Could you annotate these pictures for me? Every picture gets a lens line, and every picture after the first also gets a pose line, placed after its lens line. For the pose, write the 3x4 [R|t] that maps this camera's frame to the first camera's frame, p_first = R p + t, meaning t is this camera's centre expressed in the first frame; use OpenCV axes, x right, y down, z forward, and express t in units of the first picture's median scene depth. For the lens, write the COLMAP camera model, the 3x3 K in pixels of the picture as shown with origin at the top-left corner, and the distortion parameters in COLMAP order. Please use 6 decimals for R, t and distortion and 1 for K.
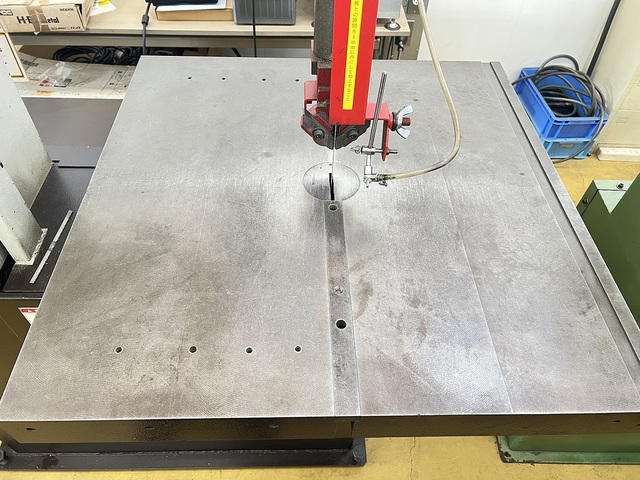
lens RADIAL K [[488.0, 0, 319.0], [0, 488.0, 238.2], [0, 0, 1]] dist [0.007701, -0.006305]
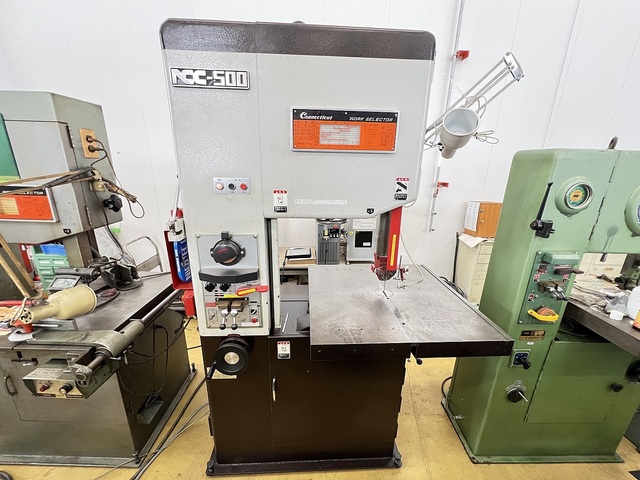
lens RADIAL K [[256.4, 0, 319.4], [0, 256.4, 240.4], [0, 0, 1]] dist [-0.002412, -0.000101]
pose [[0.999533, -0.023705, 0.019295, -0.417153], [0.030379, 0.840005, -0.541727, 0.484011], [-0.003366, 0.542060, 0.840333, -0.569592]]
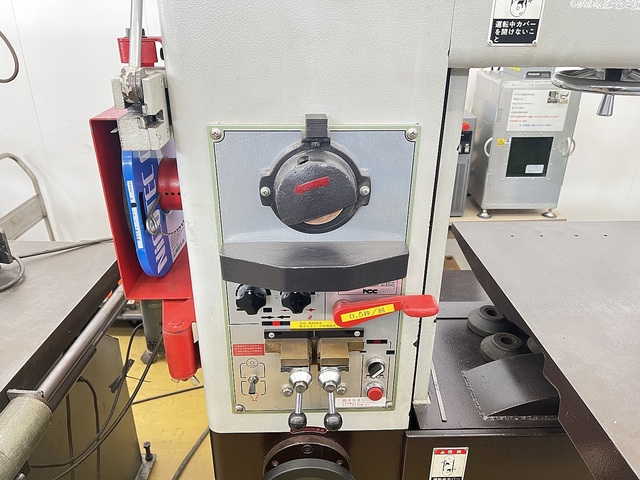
lens RADIAL K [[488.0, 0, 319.0], [0, 488.0, 238.2], [0, 0, 1]] dist [0.007701, -0.006305]
pose [[0.999553, -0.029075, -0.006951, -0.875670], [0.023559, 0.909257, -0.415567, 0.171851], [0.018403, 0.415218, 0.909536, -0.051061]]
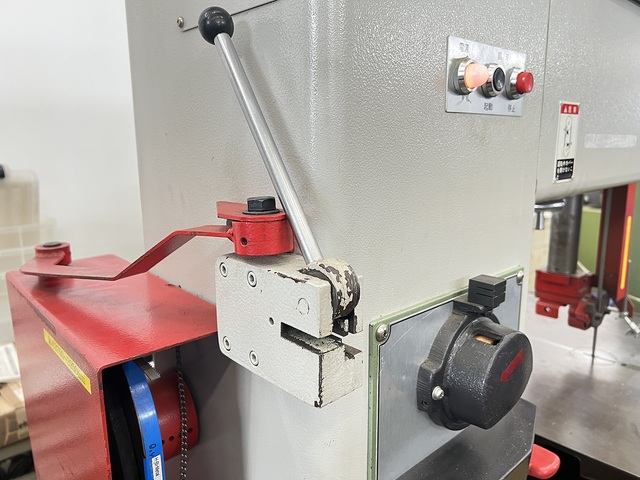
lens RADIAL K [[488.0, 0, 319.0], [0, 488.0, 238.2], [0, 0, 1]] dist [0.007701, -0.006305]
pose [[0.756215, -0.167962, 0.632399, -1.381764], [0.518106, 0.743997, -0.421942, -0.182184], [-0.399632, 0.646728, 0.649644, 0.198085]]
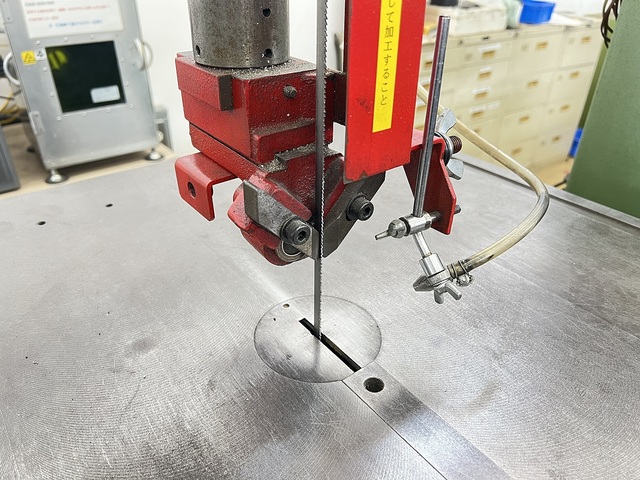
lens RADIAL K [[494.9, 0, 320.0], [0, 494.9, 240.0], [0, 0, 1]] dist [-0.000874, -0.005210]
pose [[0.808378, -0.323785, 0.491619, -0.171587], [0.455068, 0.873492, -0.172986, -0.113731], [-0.373415, 0.363558, 0.853456, 0.579500]]
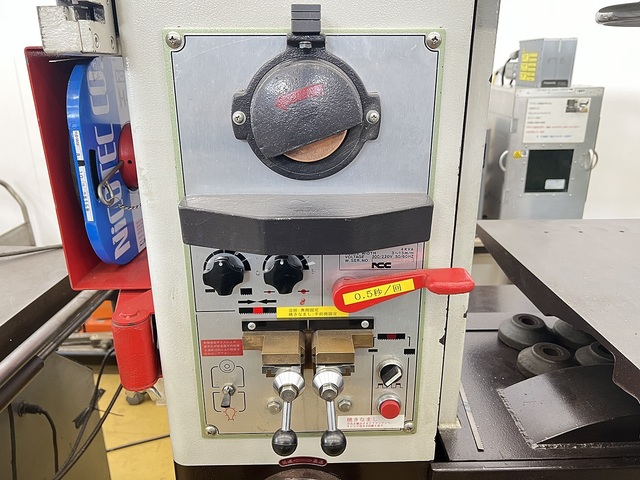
lens RADIAL K [[490.9, 0, 320.5], [0, 490.9, 235.0], [0, 0, 1]] dist [-0.000658, -0.004180]
pose [[0.999291, -0.035109, -0.013595, -0.865018], [0.023302, 0.860368, -0.509141, 0.199343], [0.029572, 0.508463, 0.860576, 0.189961]]
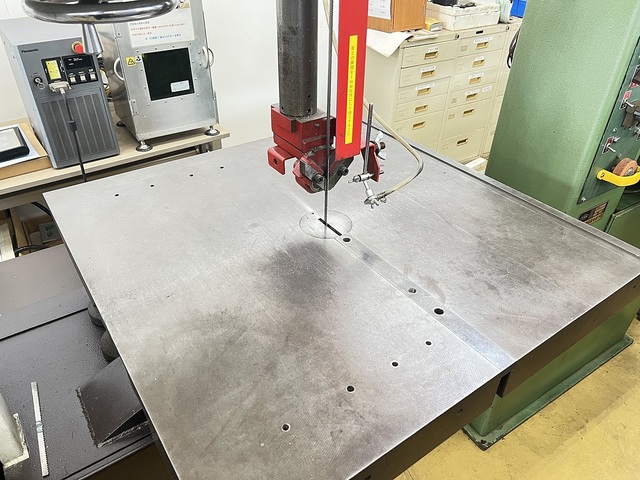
lens RADIAL K [[484.3, 0, 320.0], [0, 484.3, 240.0], [0, 0, 1]] dist [0.017993, -0.006400]
pose [[0.833479, -0.334436, 0.439846, -0.470963], [0.426818, 0.895216, -0.128117, 0.046435], [-0.350911, 0.294517, 0.888888, 0.064344]]
